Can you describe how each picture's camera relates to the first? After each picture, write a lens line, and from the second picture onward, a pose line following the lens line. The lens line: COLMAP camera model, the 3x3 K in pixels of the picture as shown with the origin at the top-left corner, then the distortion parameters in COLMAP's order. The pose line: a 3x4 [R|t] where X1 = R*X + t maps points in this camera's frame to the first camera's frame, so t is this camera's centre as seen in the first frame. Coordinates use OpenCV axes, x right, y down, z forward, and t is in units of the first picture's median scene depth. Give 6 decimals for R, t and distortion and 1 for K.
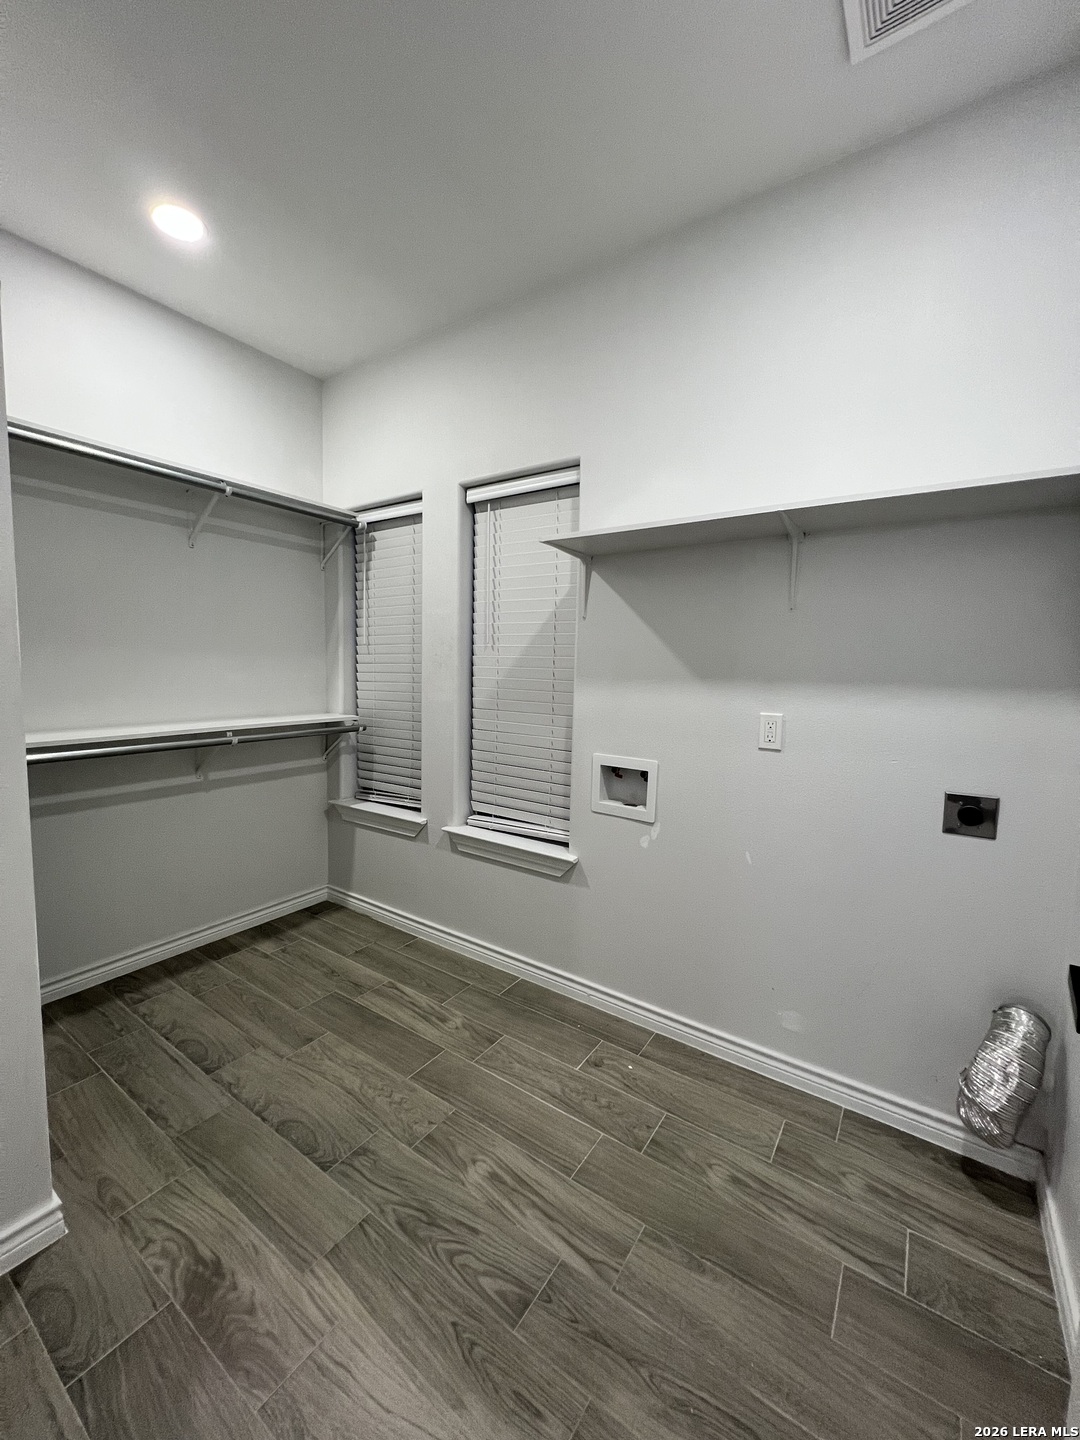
lens RADIAL K [[572.8, 0, 540.0], [0, 572.8, 720.0], [0, 0, 1]] dist [0.000347, 0.000351]
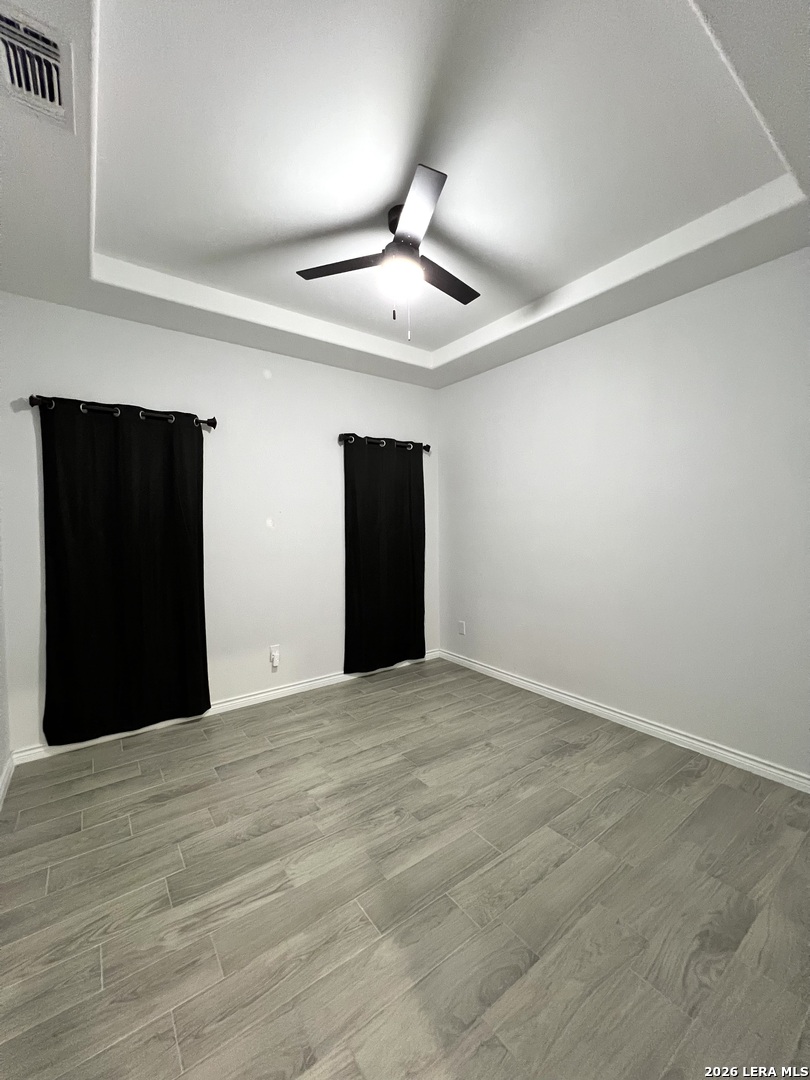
lens RADIAL K [[429.6, 0, 405.0], [0, 429.6, 540.0], [0, 0, 1]] dist [0.000347, 0.000351]
pose [[0.332825, -0.042280, 0.942040, -1.023237], [0.116072, 0.993234, 0.003569, -0.107226], [-0.935818, 0.108157, 0.335481, 0.681155]]
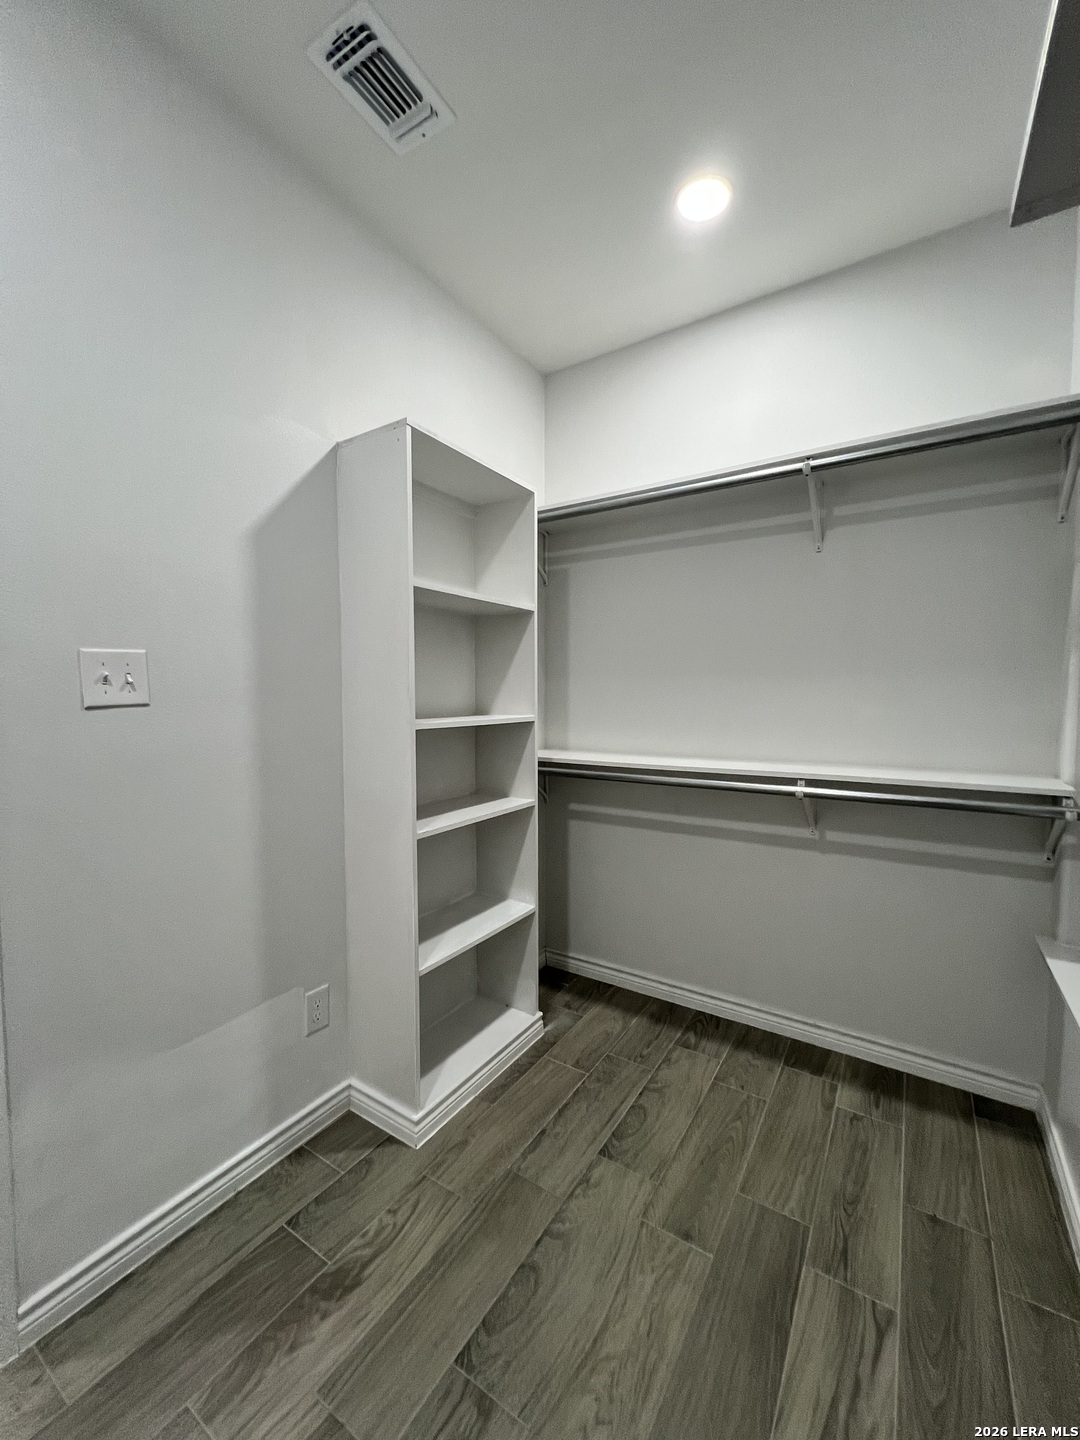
lens RADIAL K [[576.8, 0, 540.0], [0, 576.8, 720.0], [0, 0, 1]] dist [-0.000769, 0.000140]
pose [[0.024832, 0.023818, -0.999408, 0.283982], [-0.090994, 0.995620, 0.021467, -0.056925], [0.995542, 0.090407, 0.026890, 0.799768]]
